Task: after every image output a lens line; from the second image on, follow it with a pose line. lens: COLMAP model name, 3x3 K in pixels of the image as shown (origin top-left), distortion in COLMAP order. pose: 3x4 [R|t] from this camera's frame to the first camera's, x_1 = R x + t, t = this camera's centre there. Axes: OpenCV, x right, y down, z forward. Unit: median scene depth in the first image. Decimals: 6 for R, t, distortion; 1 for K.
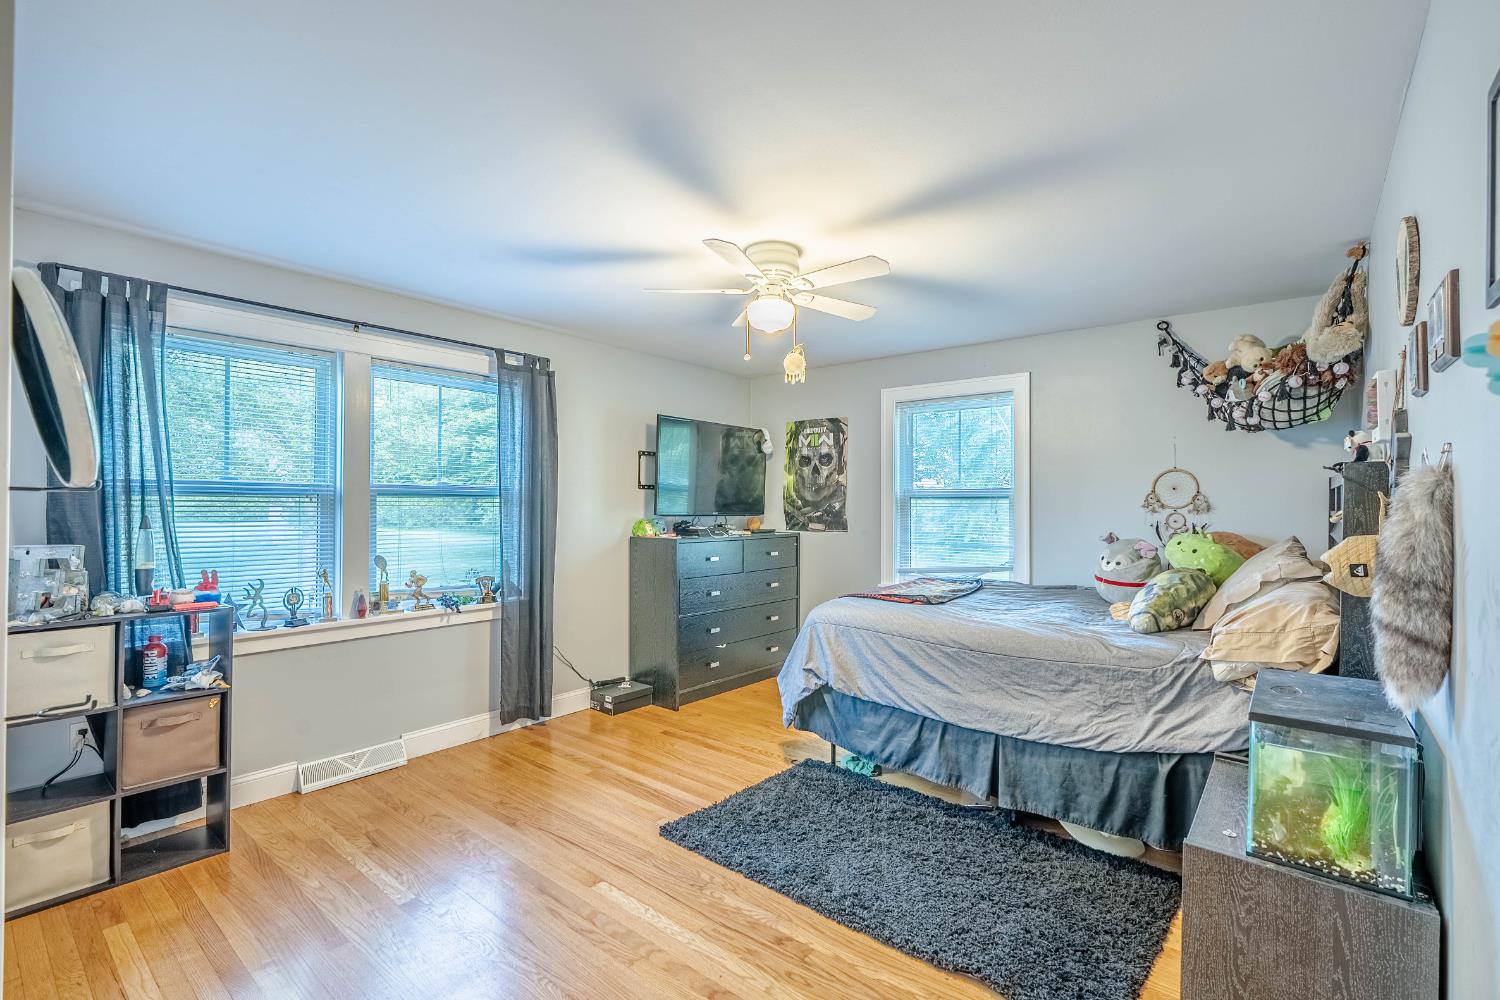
lens RADIAL K [[671.4, 0, 746.6], [0, 671.4, 501.5], [0, 0, 1]] dist [-0.000181, 0.000306]
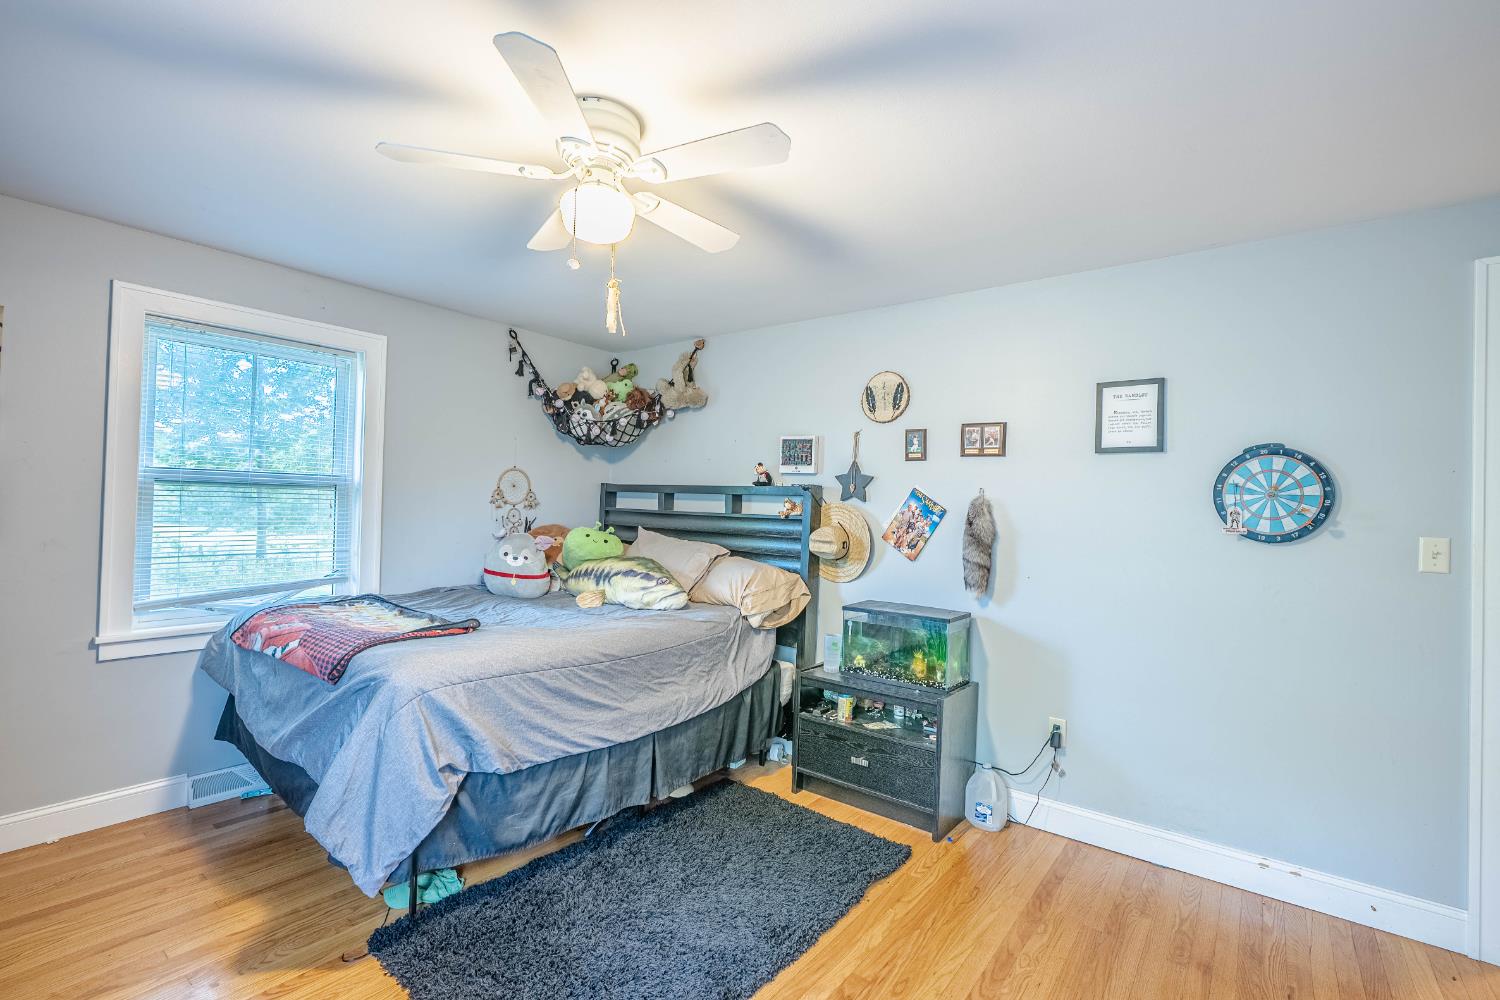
lens RADIAL K [[671.4, 0, 756.1], [0, 671.4, 499.2], [0, 0, 1]] dist [-0.000181, 0.000306]
pose [[-0.024358, 0.006938, 0.999679, -0.581205], [-0.030363, 0.999509, -0.007676, -0.001803], [-0.999242, -0.030540, -0.024136, 0.792065]]
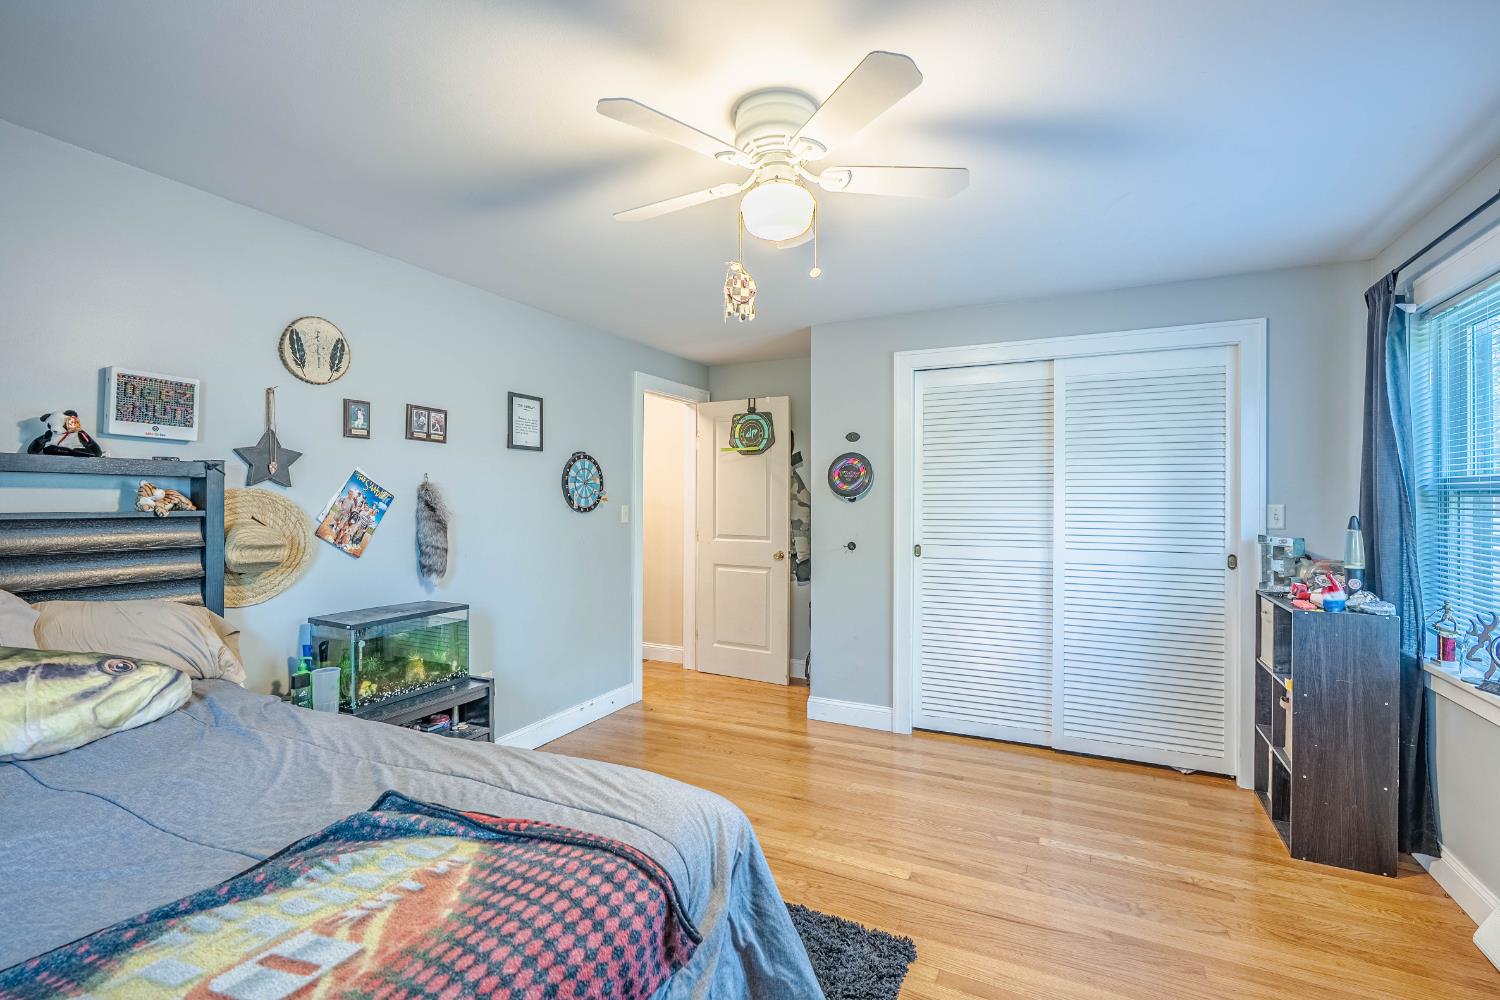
lens RADIAL K [[671.4, 0, 755.6], [0, 671.4, 498.7], [0, 0, 1]] dist [-0.000181, 0.000306]
pose [[-0.974406, -0.009778, -0.224583, 0.068793], [-0.009206, 0.999951, -0.003593, -0.000148], [0.224608, -0.001433, -0.974448, 1.414973]]
